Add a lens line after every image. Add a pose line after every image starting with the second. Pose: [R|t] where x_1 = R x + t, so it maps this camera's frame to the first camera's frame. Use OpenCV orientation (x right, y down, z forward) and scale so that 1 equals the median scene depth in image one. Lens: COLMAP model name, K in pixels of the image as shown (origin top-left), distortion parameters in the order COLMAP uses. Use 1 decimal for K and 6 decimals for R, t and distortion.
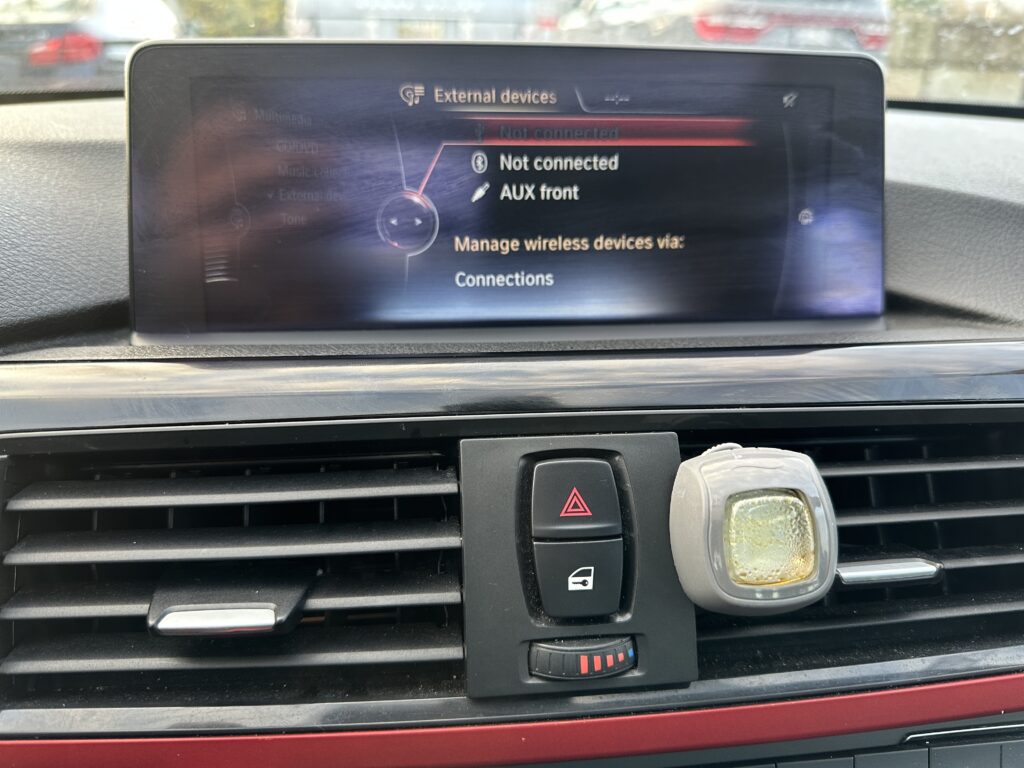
lens RADIAL K [[714.1, 0, 507.8], [0, 714.1, 379.1], [0, 0, 1]] dist [-0.008974, -0.005186]
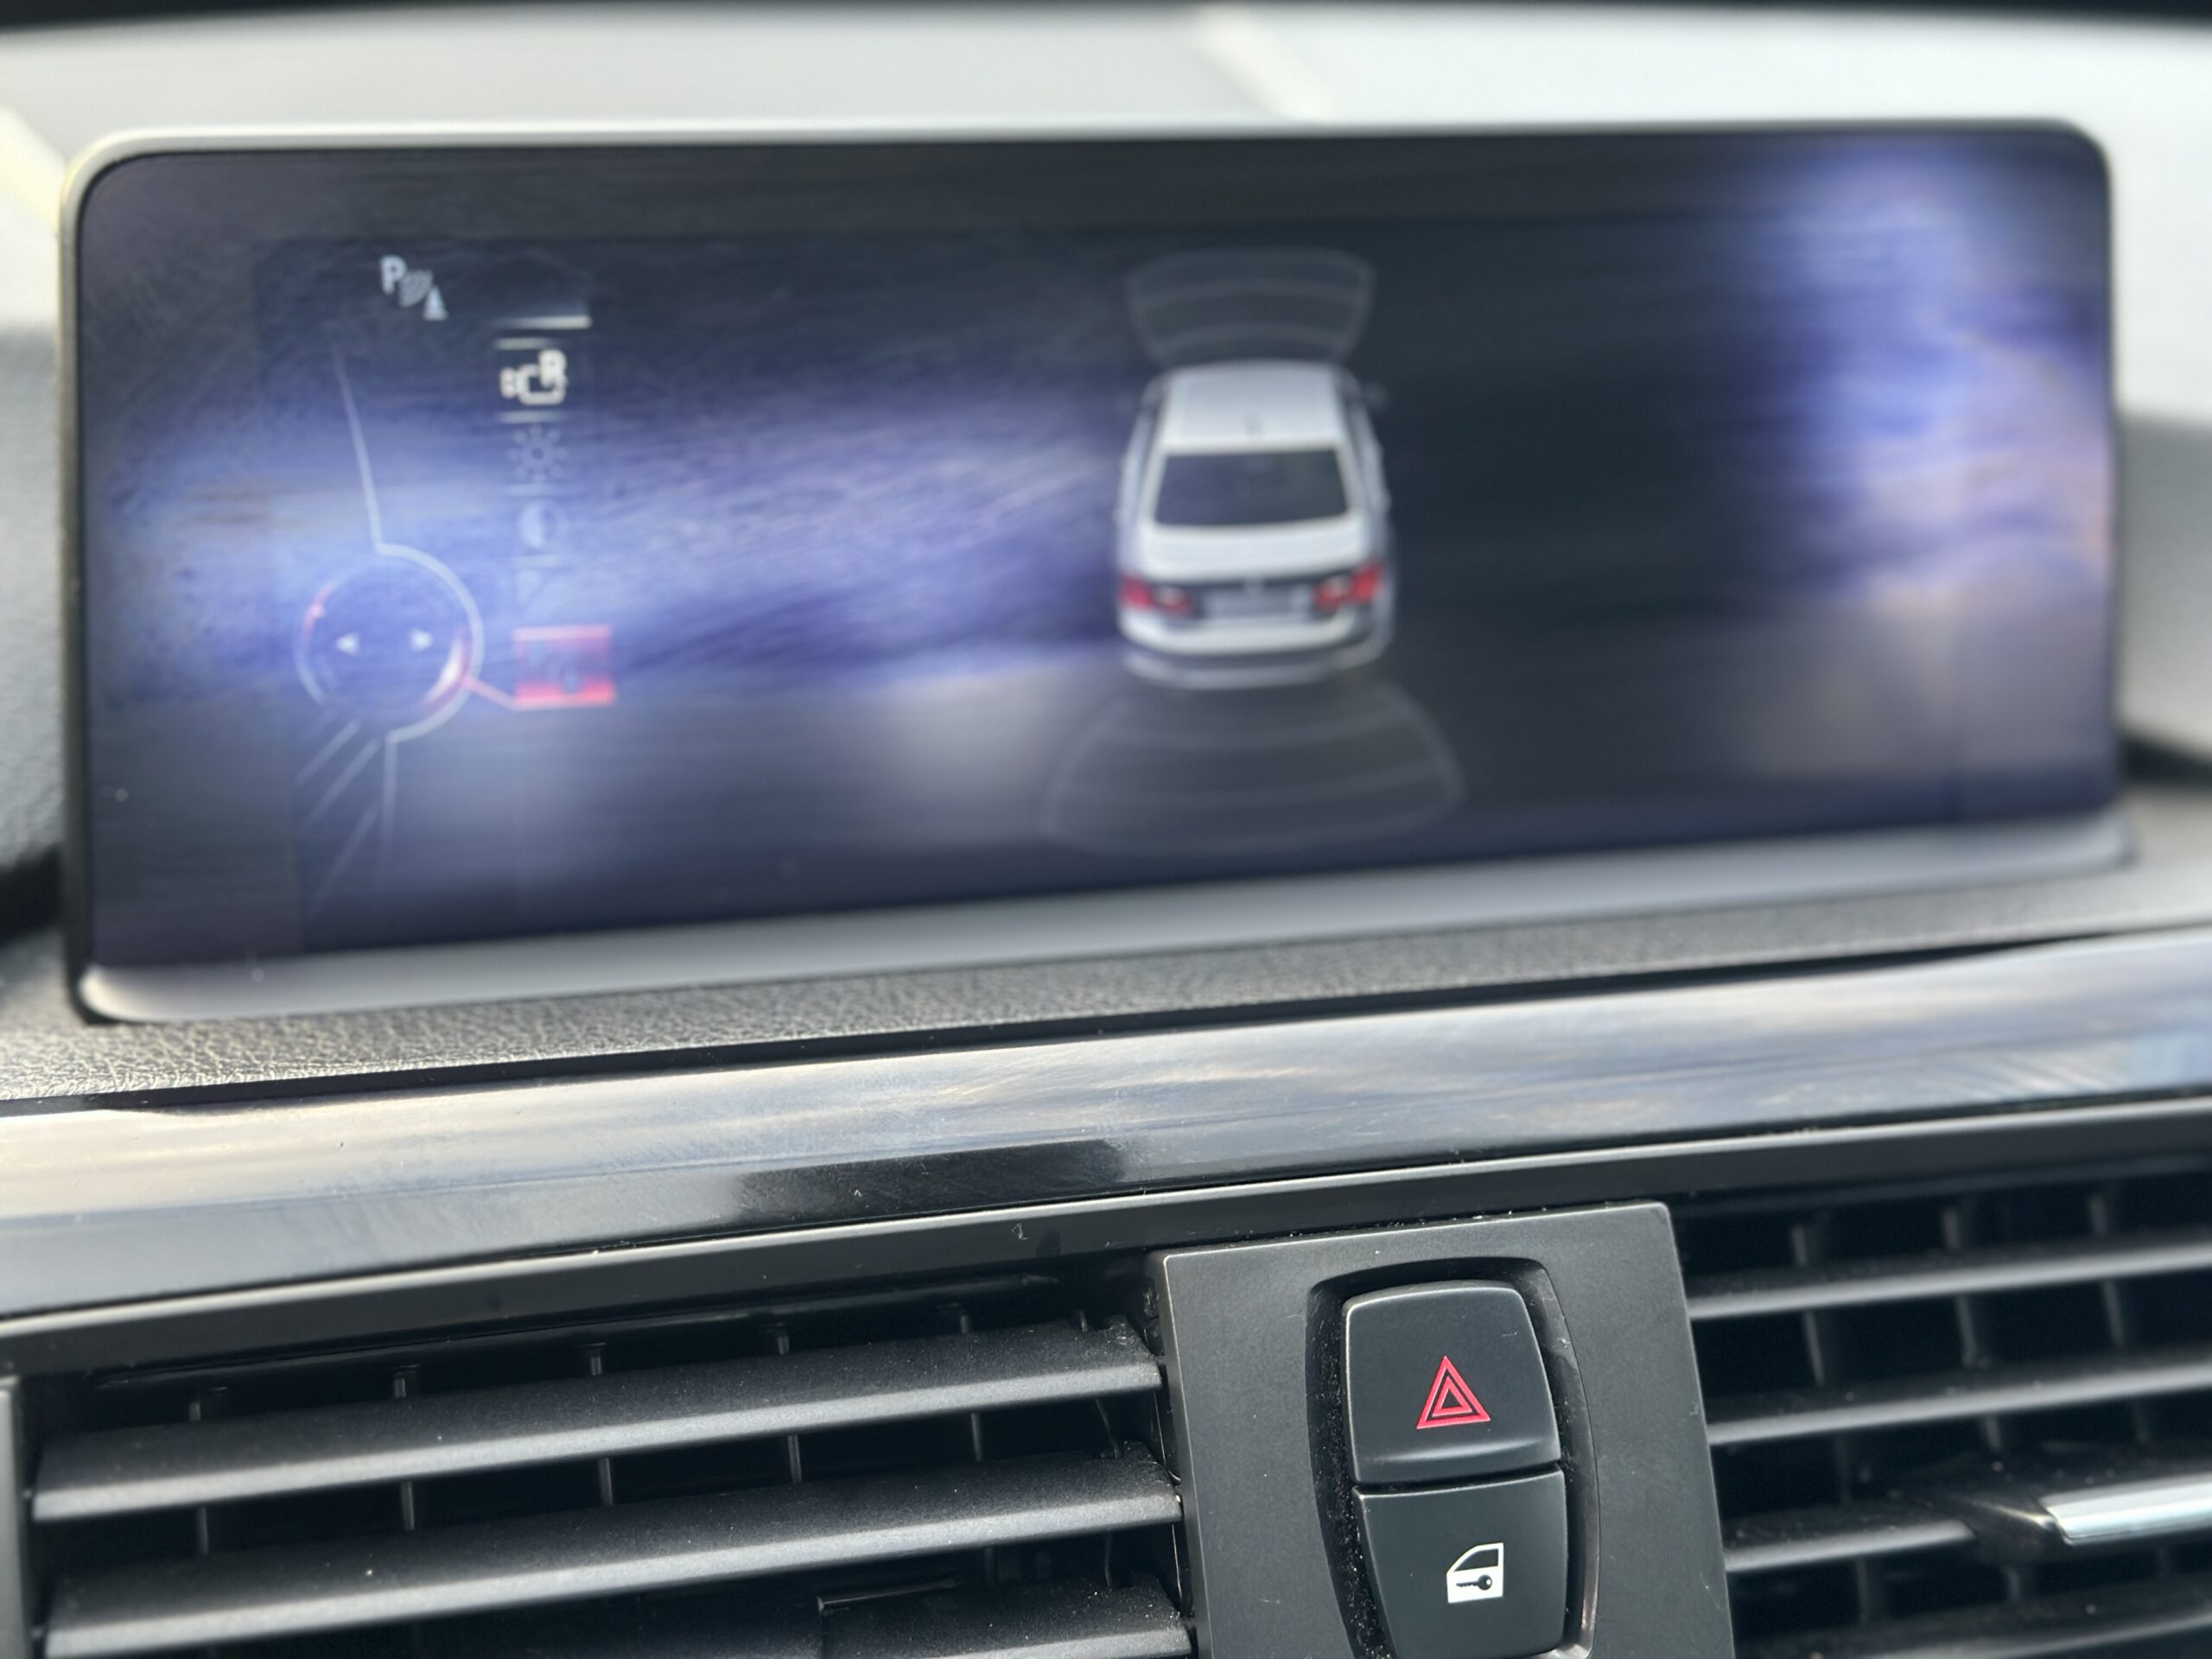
lens RADIAL K [[3125.6, 0, 1104.4], [0, 3125.6, 832.6], [0, 0, 1]] dist [-0.038552, 0.000000]
pose [[0.989402, -0.034590, 0.141022, -0.346920], [0.035822, 0.999339, -0.006209, -0.147587], [-0.140714, 0.011195, 0.989987, -0.765893]]
